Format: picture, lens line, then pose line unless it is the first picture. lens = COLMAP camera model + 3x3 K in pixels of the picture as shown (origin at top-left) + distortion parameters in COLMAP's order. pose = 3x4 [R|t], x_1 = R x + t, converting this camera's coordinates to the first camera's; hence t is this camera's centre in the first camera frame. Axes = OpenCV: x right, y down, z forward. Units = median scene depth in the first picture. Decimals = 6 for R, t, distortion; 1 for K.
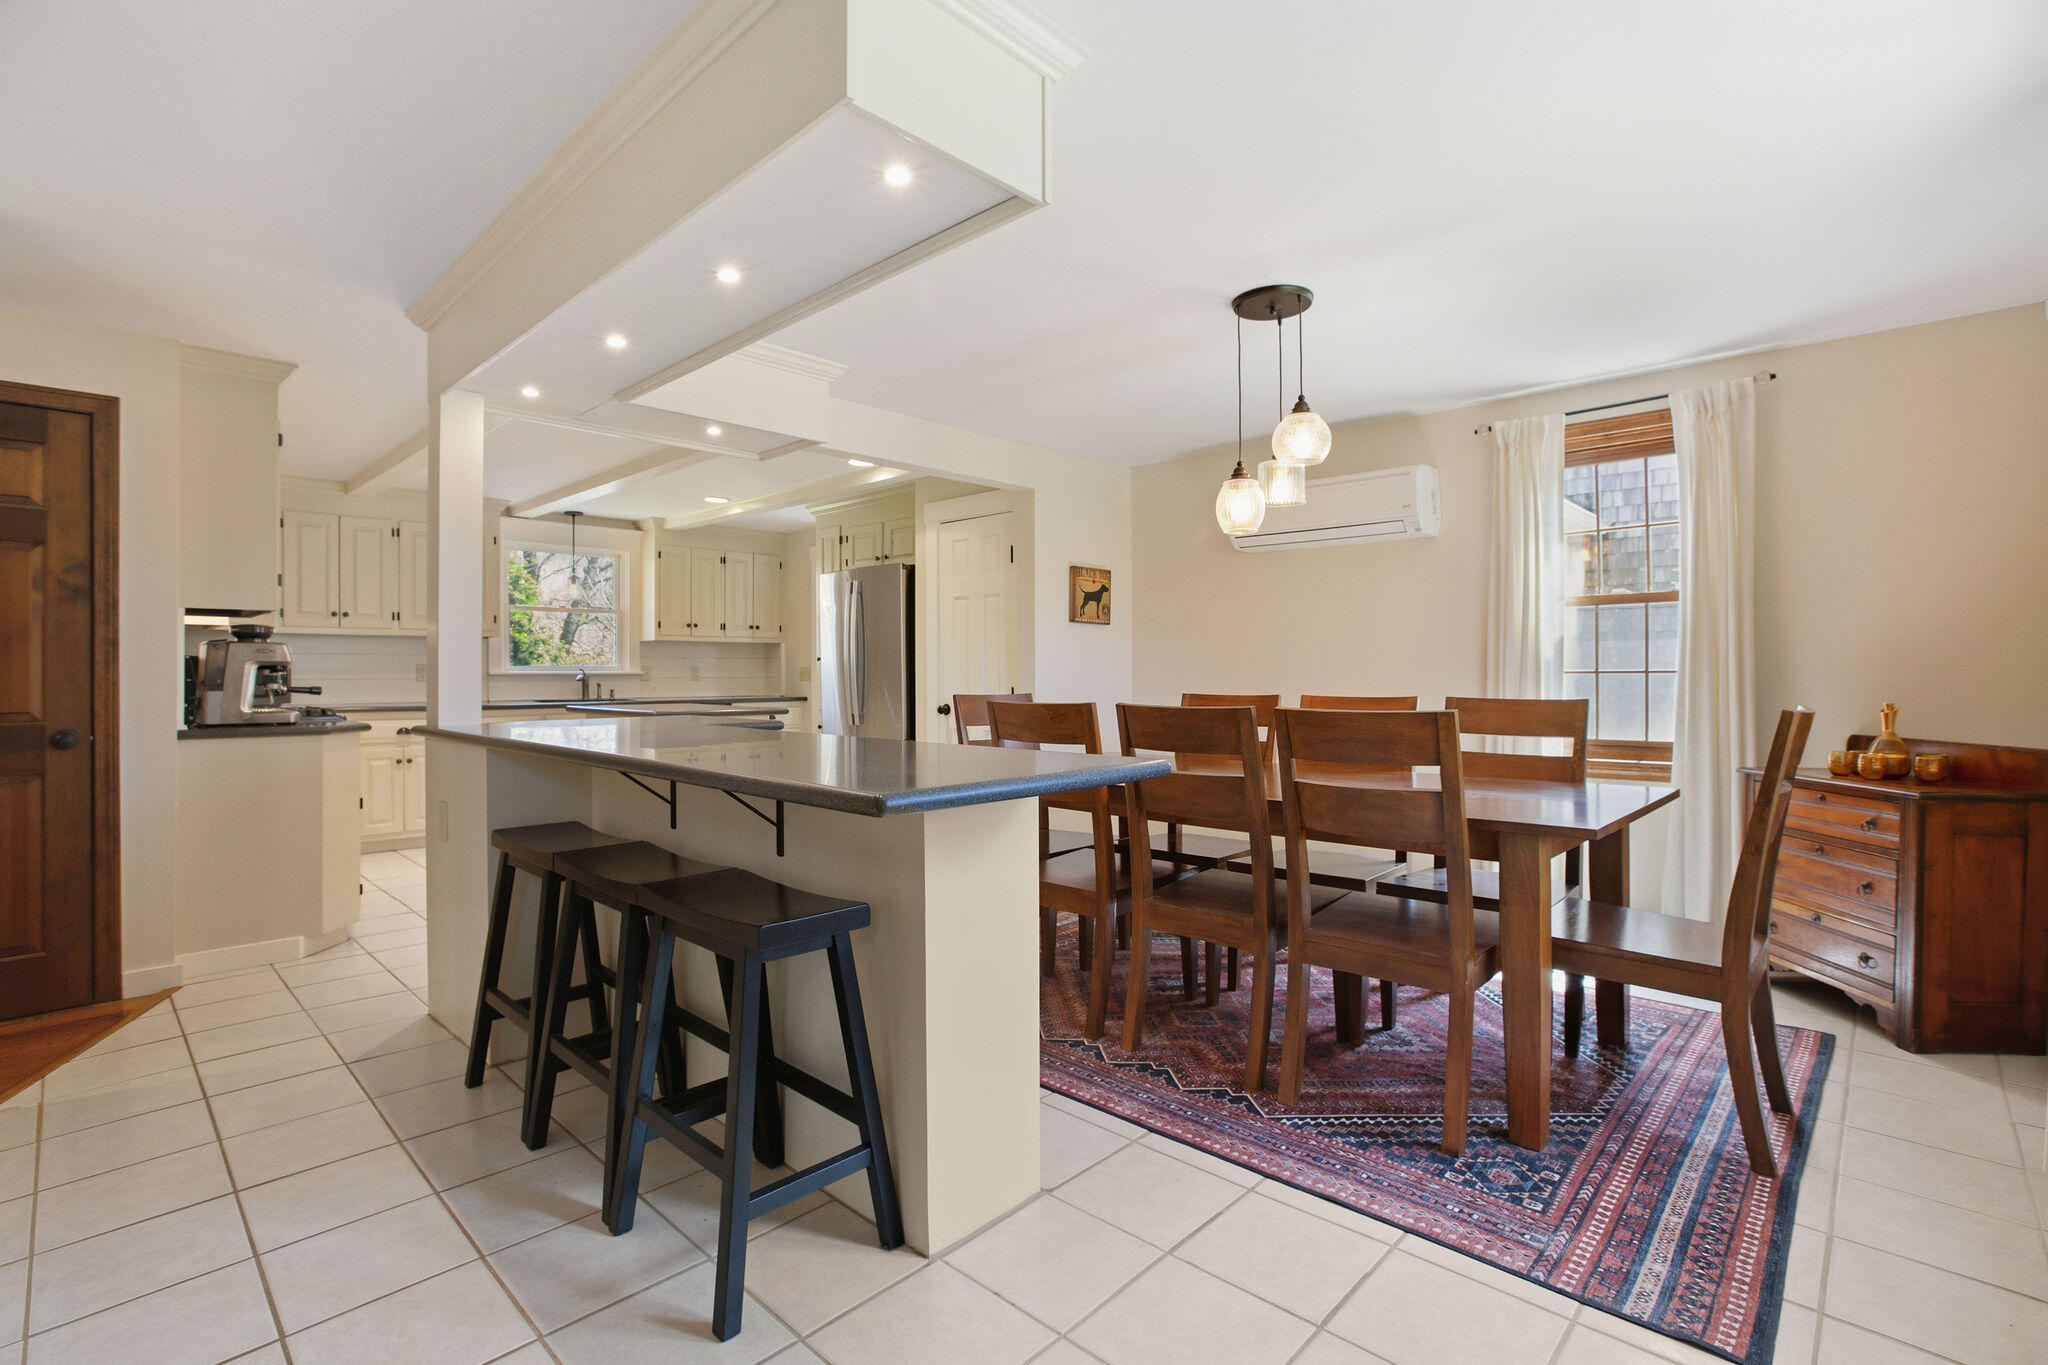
lens RADIAL K [[937.1, 0, 1022.9], [0, 937.1, 673.3], [0, 0, 1]] dist [-0.028889, -0.000368]
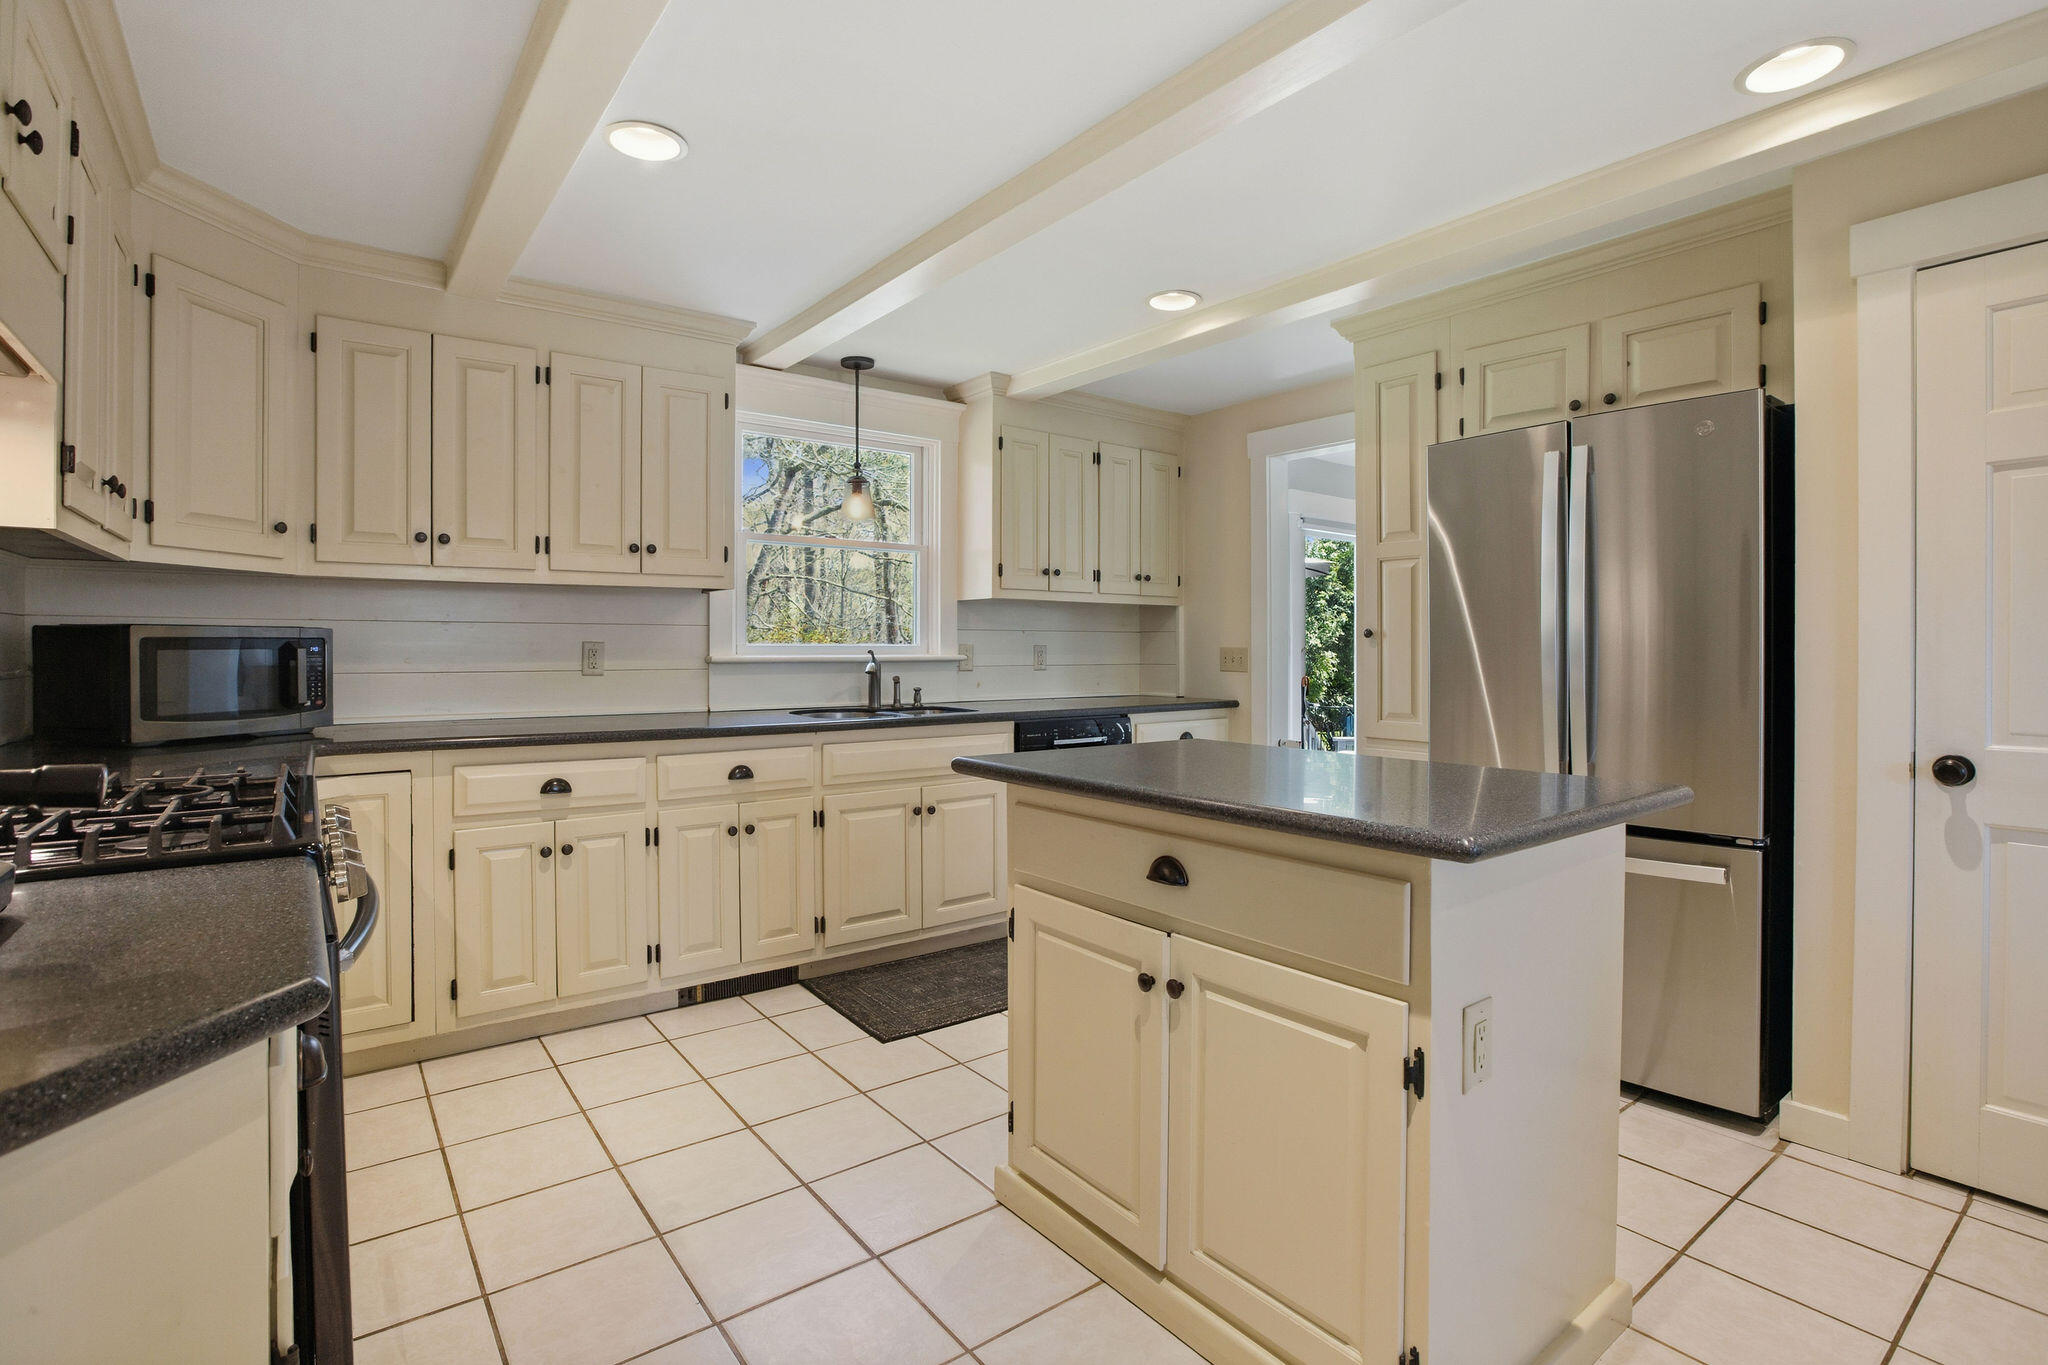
lens RADIAL K [[937.1, 0, 1033.0], [0, 937.1, 653.9], [0, 0, 1]] dist [-0.028889, -0.000368]
pose [[0.991506, 0.005142, -0.129962, -0.300781], [-0.004292, 0.999968, 0.006818, -0.006784], [0.129993, -0.006202, 0.991496, 0.460598]]
